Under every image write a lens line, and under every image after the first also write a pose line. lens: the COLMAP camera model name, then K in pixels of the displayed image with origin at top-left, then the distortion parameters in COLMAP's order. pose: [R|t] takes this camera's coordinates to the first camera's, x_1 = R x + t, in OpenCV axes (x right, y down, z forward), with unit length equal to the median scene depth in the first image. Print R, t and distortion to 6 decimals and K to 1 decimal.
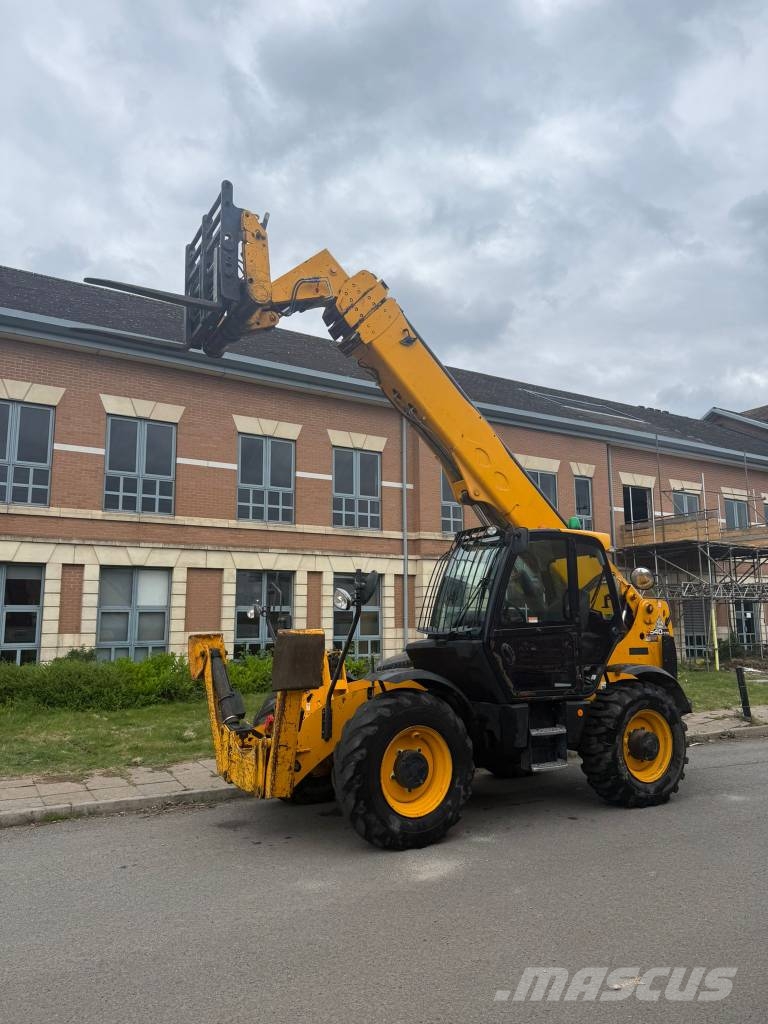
lens RADIAL K [[721.0, 0, 389.2], [0, 721.0, 513.7], [0, 0, 1]] dist [0.050395, -0.059940]
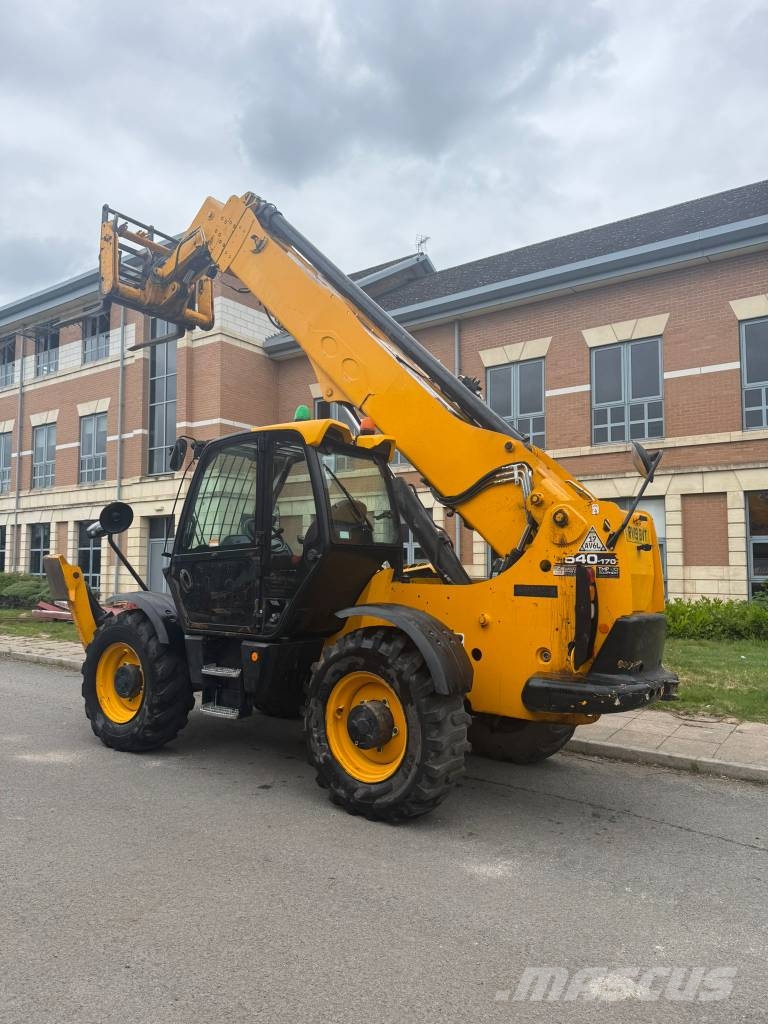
lens RADIAL K [[721.0, 0, 385.8], [0, 721.0, 518.5], [0, 0, 1]] dist [0.050395, -0.059940]
pose [[0.387438, -0.054102, -0.920307, 0.418097], [0.137402, 0.990515, -0.000385, 0.057305], [0.911599, -0.126303, 0.391197, 0.334289]]
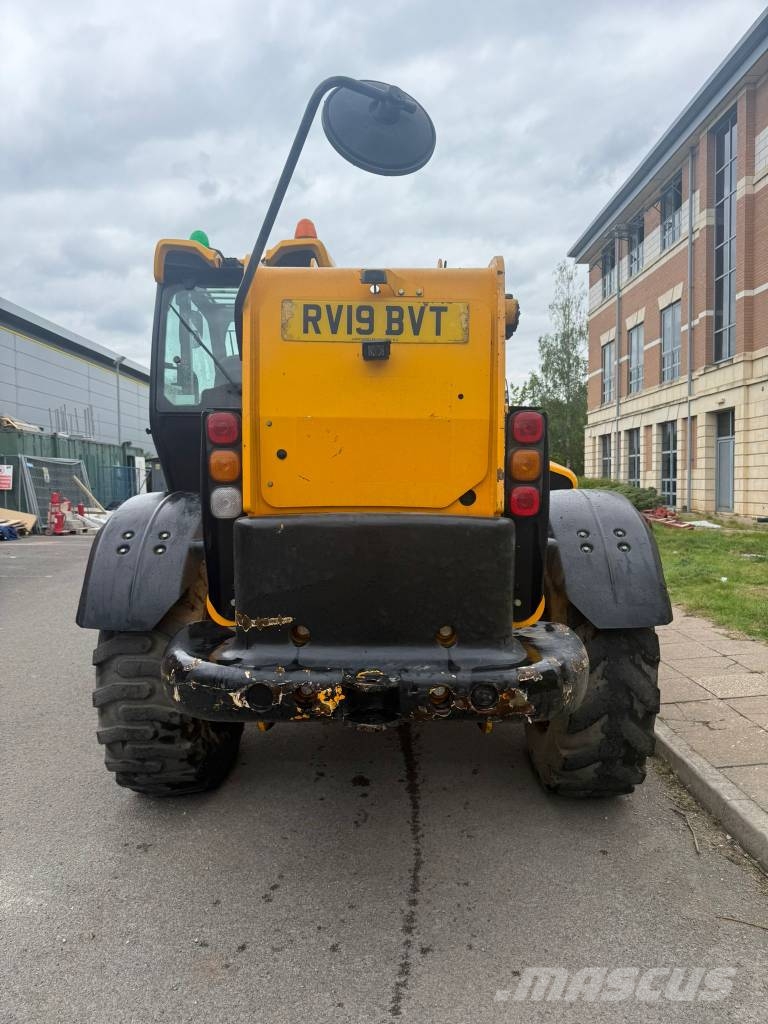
lens RADIAL K [[721.0, 0, 385.4], [0, 721.0, 516.8], [0, 0, 1]] dist [0.050395, -0.059940]
pose [[-0.515095, 0.054354, -0.855408, 0.291958], [0.145577, 0.989036, -0.024816, 0.112019], [0.844680, -0.137310, -0.517360, 0.595979]]
